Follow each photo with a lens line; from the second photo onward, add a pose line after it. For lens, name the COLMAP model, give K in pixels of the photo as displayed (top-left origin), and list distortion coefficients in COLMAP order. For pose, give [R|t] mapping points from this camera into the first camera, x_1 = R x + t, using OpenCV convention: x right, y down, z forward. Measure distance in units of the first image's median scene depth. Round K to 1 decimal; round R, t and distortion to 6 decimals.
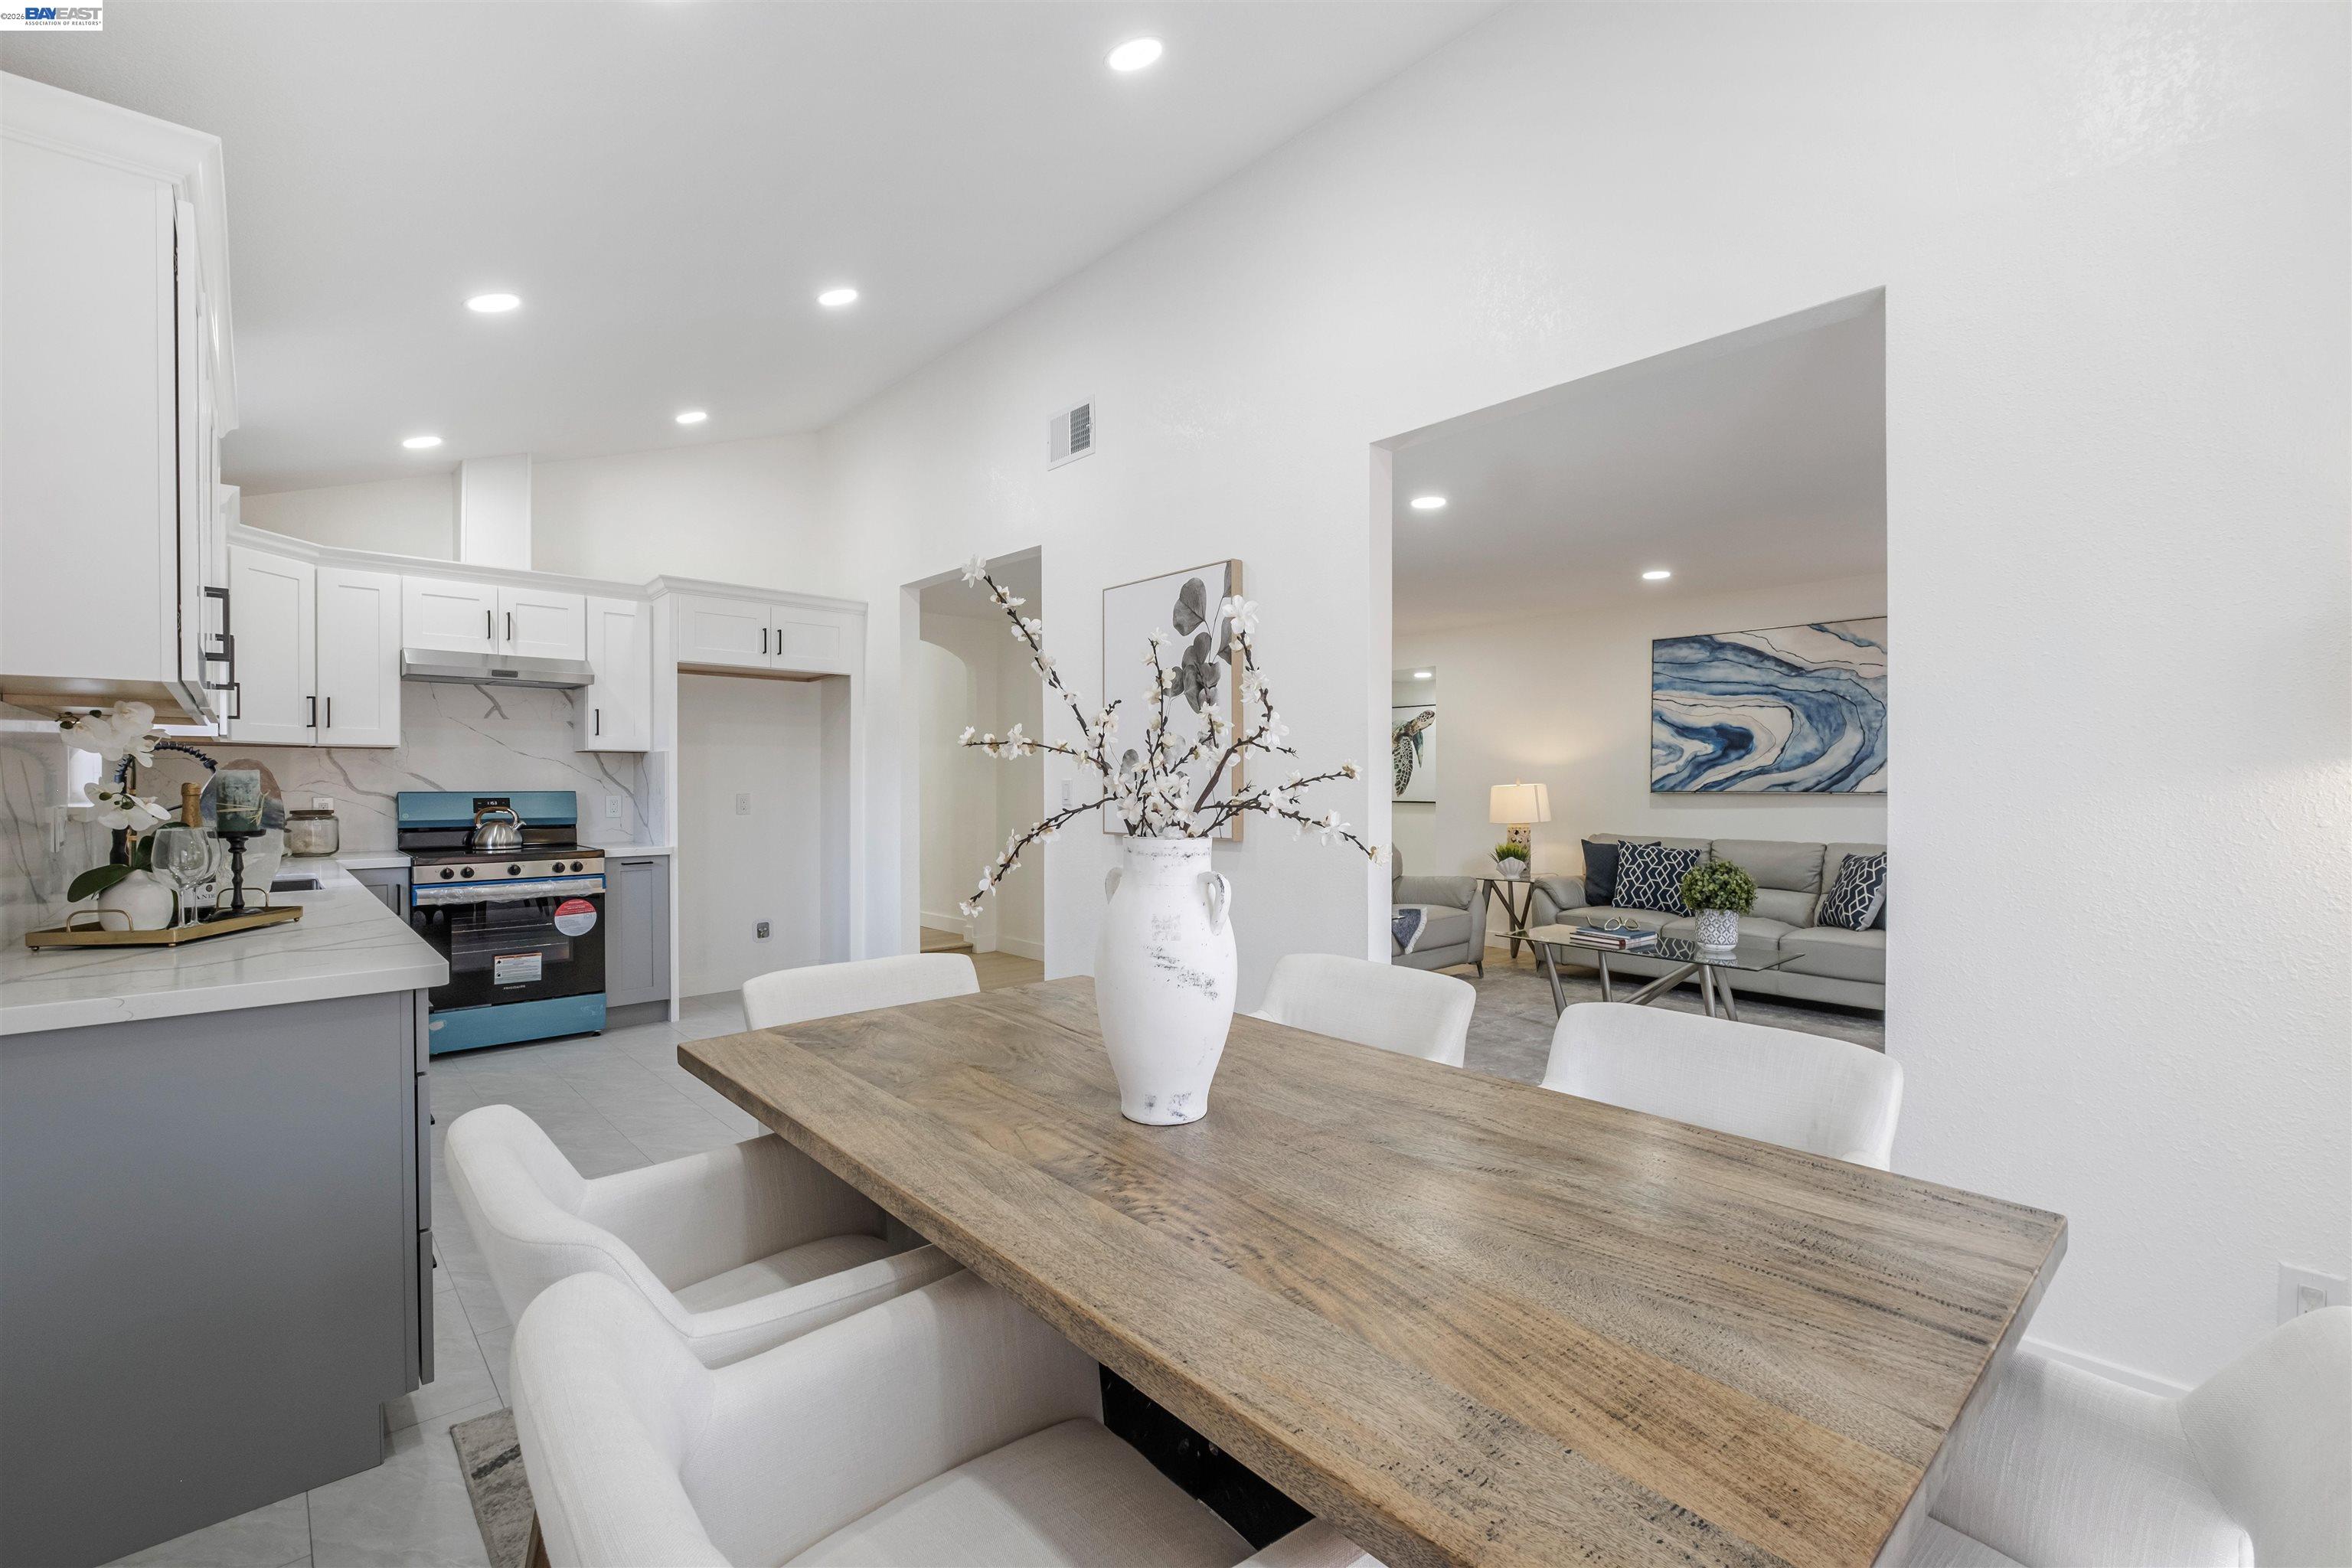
lens RADIAL K [[1027.4, 0, 1183.8], [0, 1027.4, 788.0], [0, 0, 1]] dist [0.012351, -0.011795]
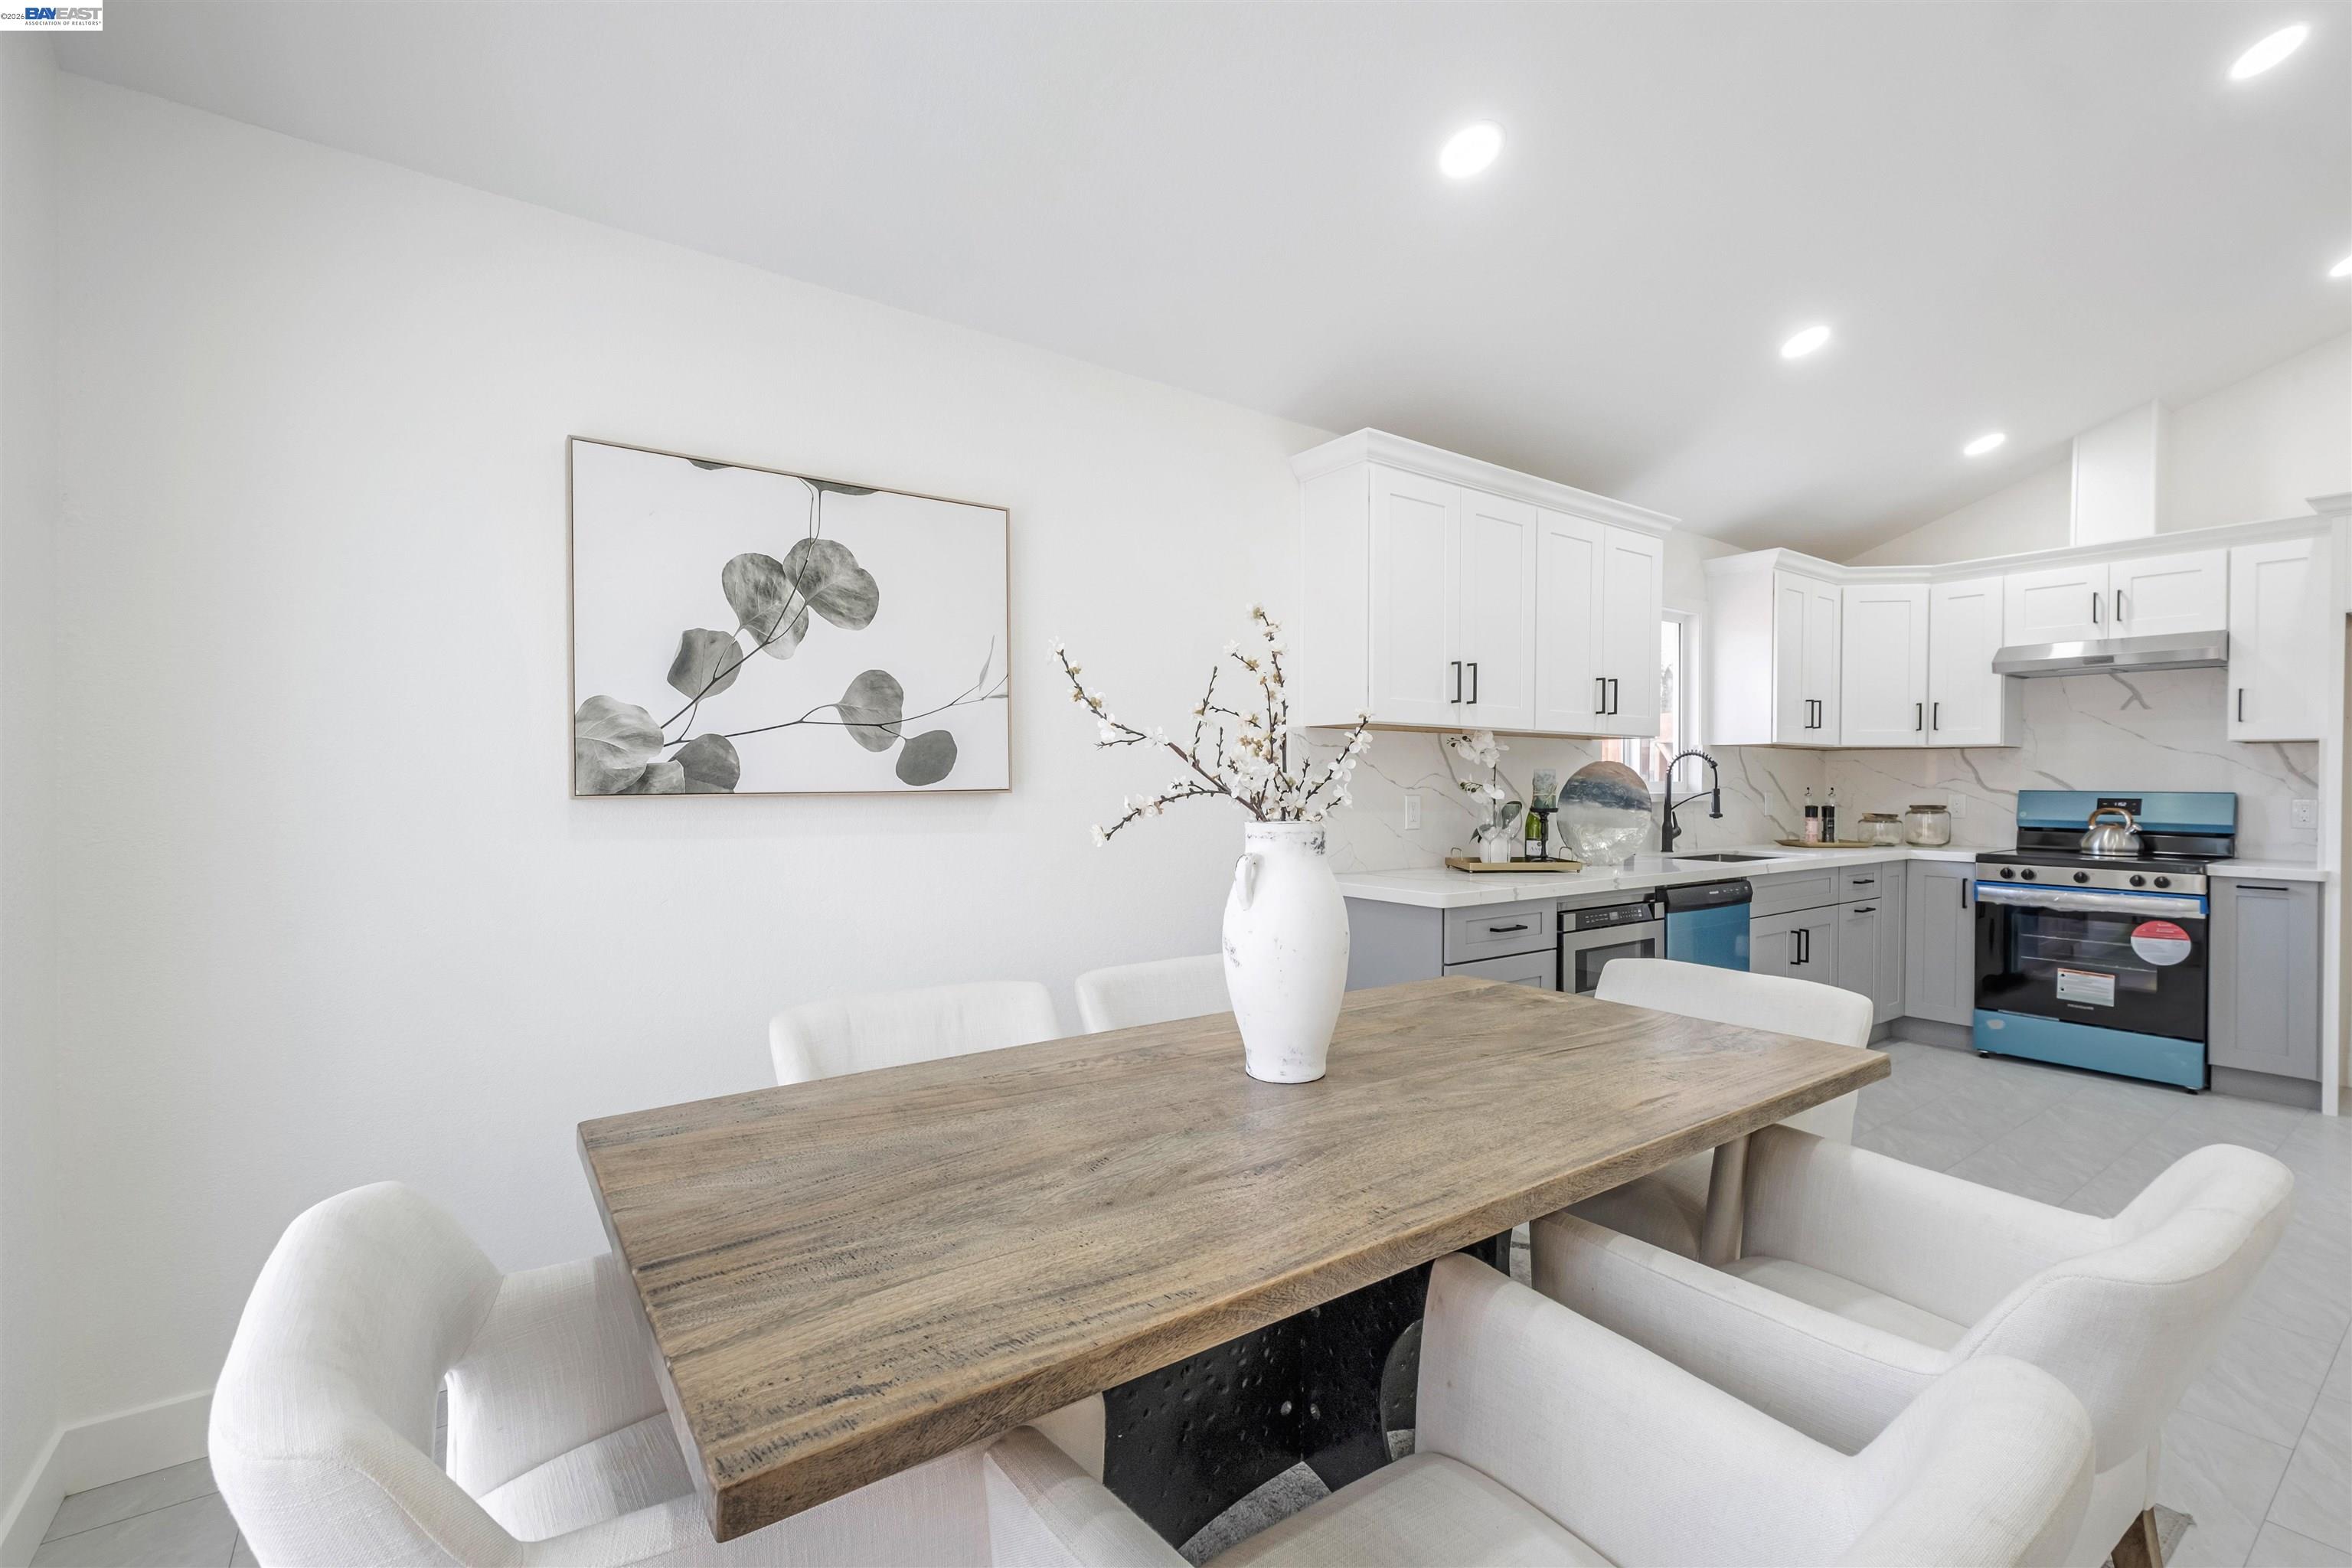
lens RADIAL K [[1027.4, 0, 1183.8], [0, 1027.4, 788.0], [0, 0, 1]] dist [0.012351, -0.011795]
pose [[-0.114509, 0.009091, -0.993381, 0.354486], [-0.011486, 0.999879, 0.010474, 0.000656], [0.993356, 0.012610, -0.114391, 0.333398]]
